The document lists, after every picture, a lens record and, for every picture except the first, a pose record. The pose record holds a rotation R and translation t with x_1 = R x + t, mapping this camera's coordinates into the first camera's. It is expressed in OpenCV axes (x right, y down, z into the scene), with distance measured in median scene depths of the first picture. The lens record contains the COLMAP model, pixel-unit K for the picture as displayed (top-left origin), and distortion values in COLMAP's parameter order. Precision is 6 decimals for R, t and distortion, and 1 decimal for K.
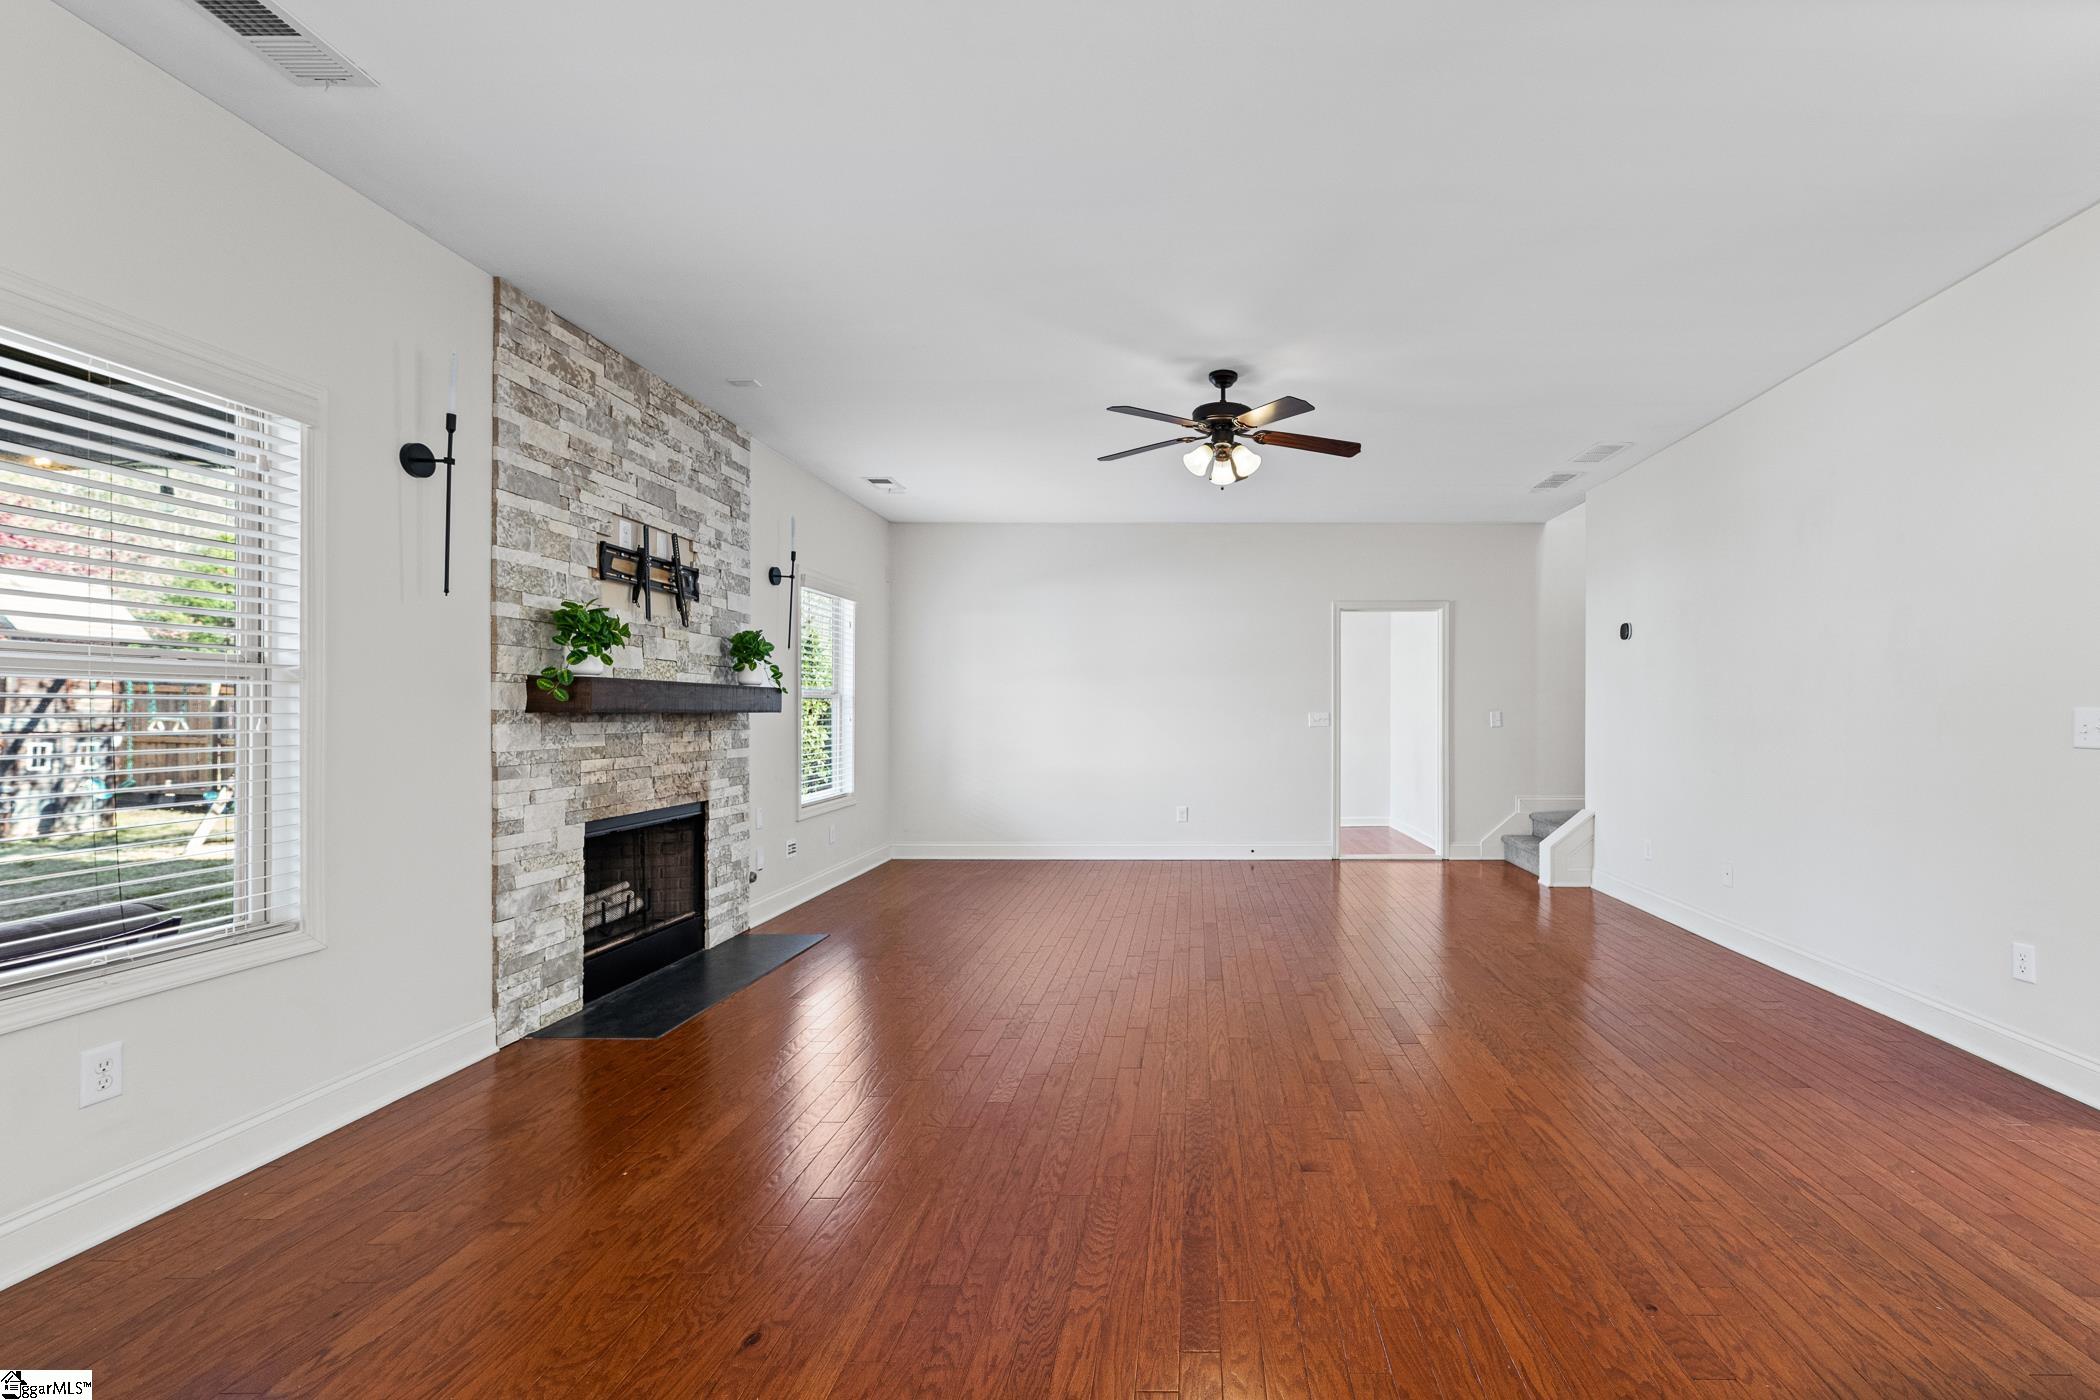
lens RADIAL K [[864.0, 0, 1194.4], [0, 864.0, 699.0], [0, 0, 1]] dist [-0.002926, 0.001360]
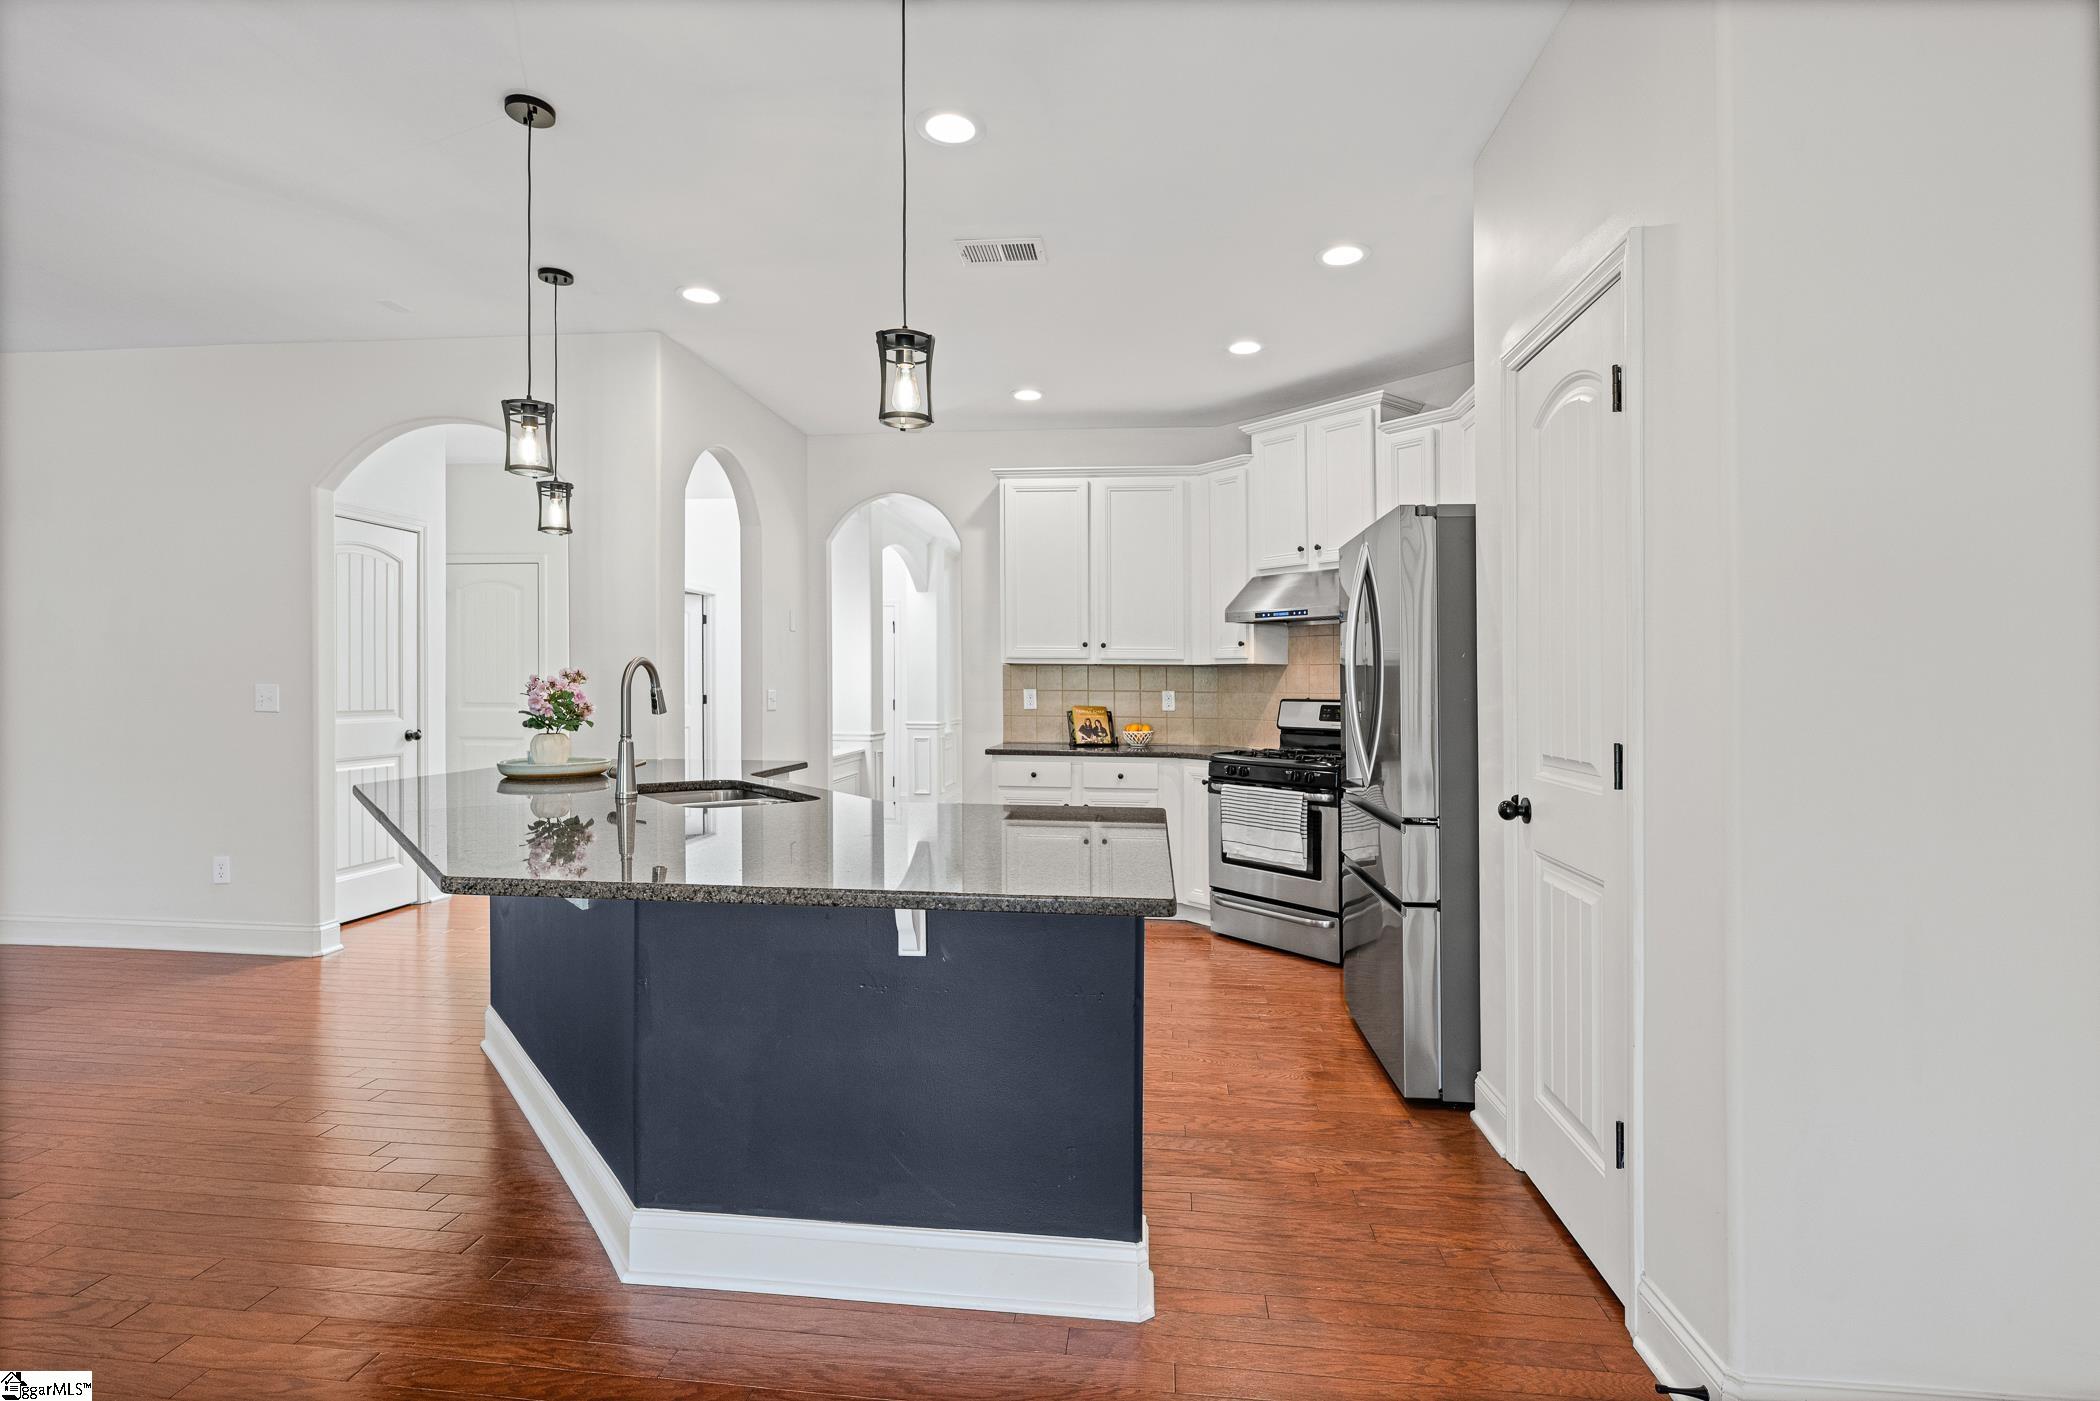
lens RADIAL K [[1005.7, 0, 1050.2], [0, 1005.7, 713.6], [0, 0, 1]] dist [0.015131, -0.001857]
pose [[0.102152, -0.023548, 0.994490, -0.401666], [-0.020733, 0.999452, 0.025795, -0.008882], [-0.994553, -0.023254, 0.101607, -0.373212]]
